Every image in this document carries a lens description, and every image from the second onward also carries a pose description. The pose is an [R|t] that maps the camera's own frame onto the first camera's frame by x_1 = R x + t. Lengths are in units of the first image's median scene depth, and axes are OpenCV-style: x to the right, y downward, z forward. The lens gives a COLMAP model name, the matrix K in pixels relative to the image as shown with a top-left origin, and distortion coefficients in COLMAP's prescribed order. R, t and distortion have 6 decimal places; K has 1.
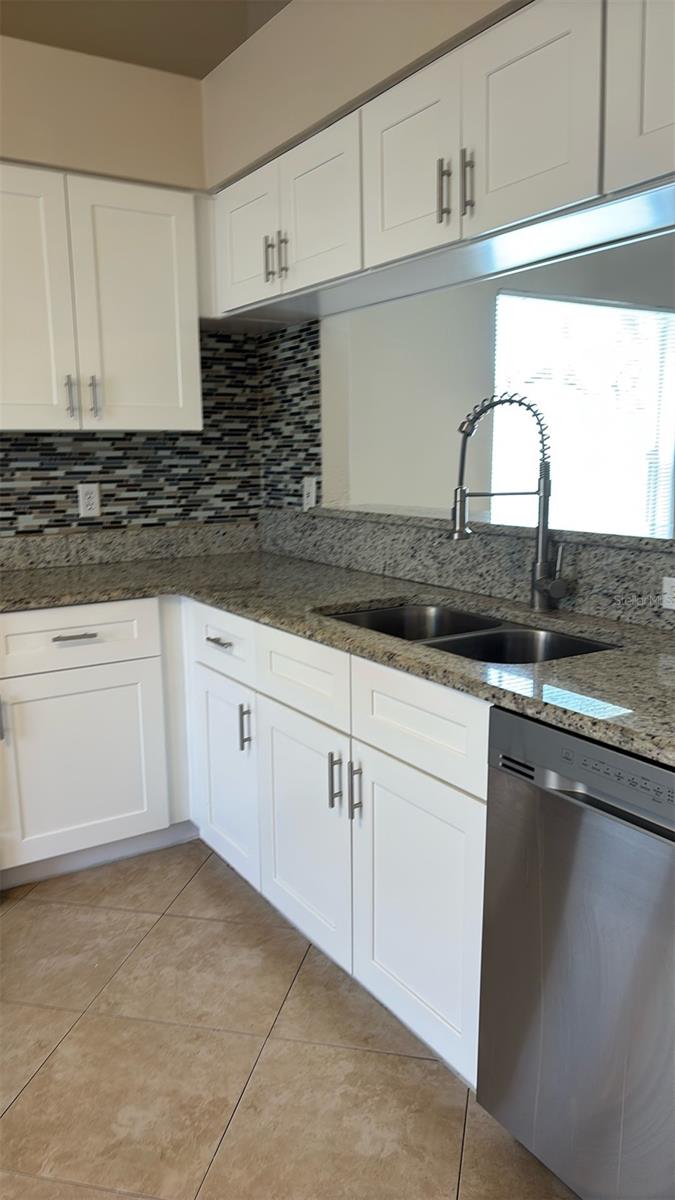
lens RADIAL K [[892.0, 0, 337.5], [0, 892.0, 600.0], [0, 0, 1]] dist [0.035141, 0.003293]
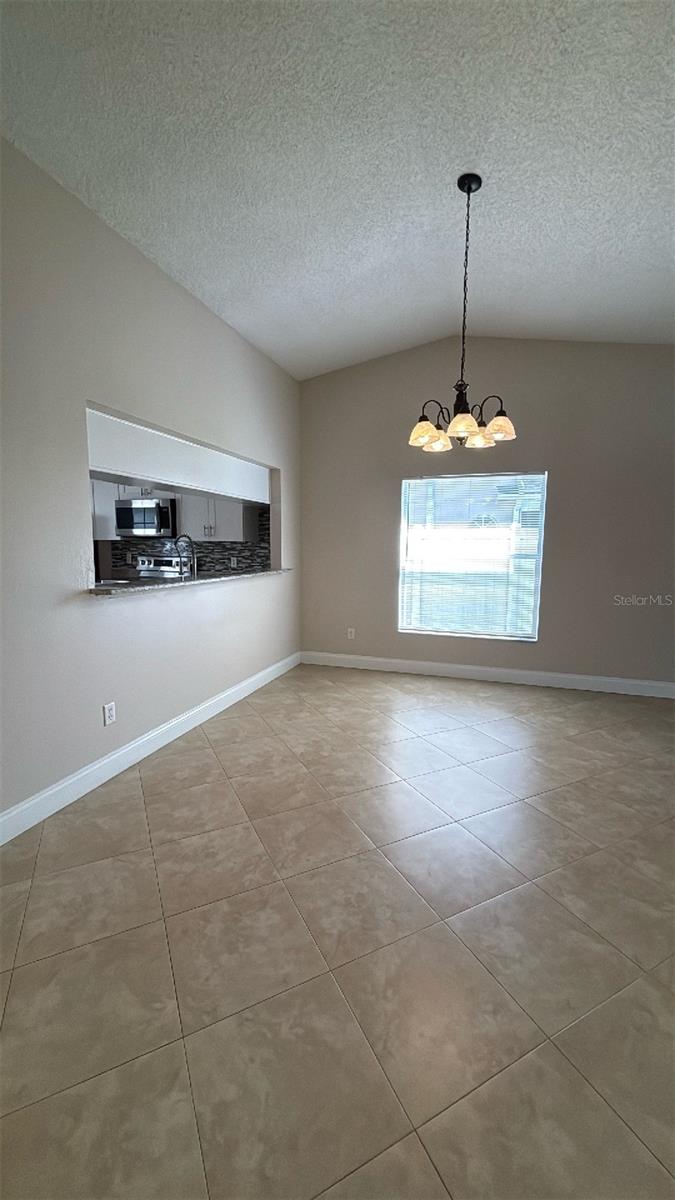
lens RADIAL K [[465.9, 0, 337.5], [0, 465.9, 600.0], [0, 0, 1]] dist [0.002141, 0.000348]
pose [[0.640167, 0.109260, -0.760427, 1.274494], [-0.142832, 0.989504, 0.021931, -0.067602], [0.754841, 0.094573, 0.649054, 0.206514]]
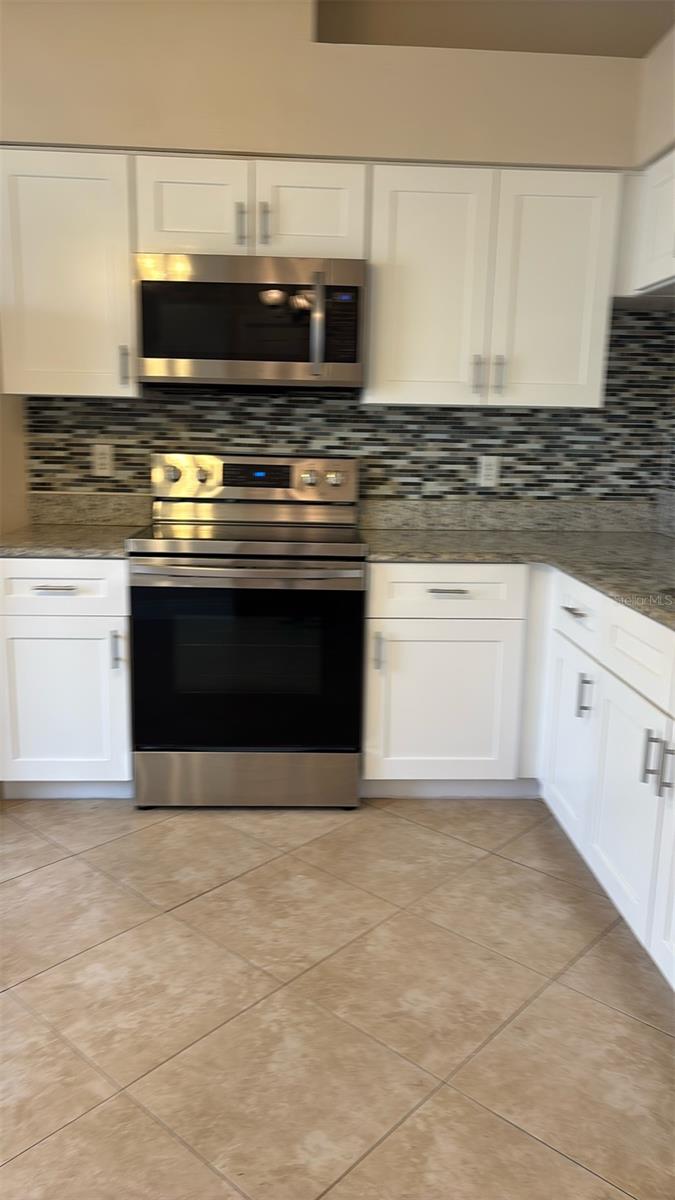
lens RADIAL K [[892.0, 0, 337.5], [0, 892.0, 600.0], [0, 0, 1]] dist [0.035141, 0.003293]
pose [[0.874090, 0.120661, -0.470540, 0.091309], [-0.109531, 0.992670, 0.051083, 0.008193], [0.473255, 0.006888, 0.880899, -0.038695]]
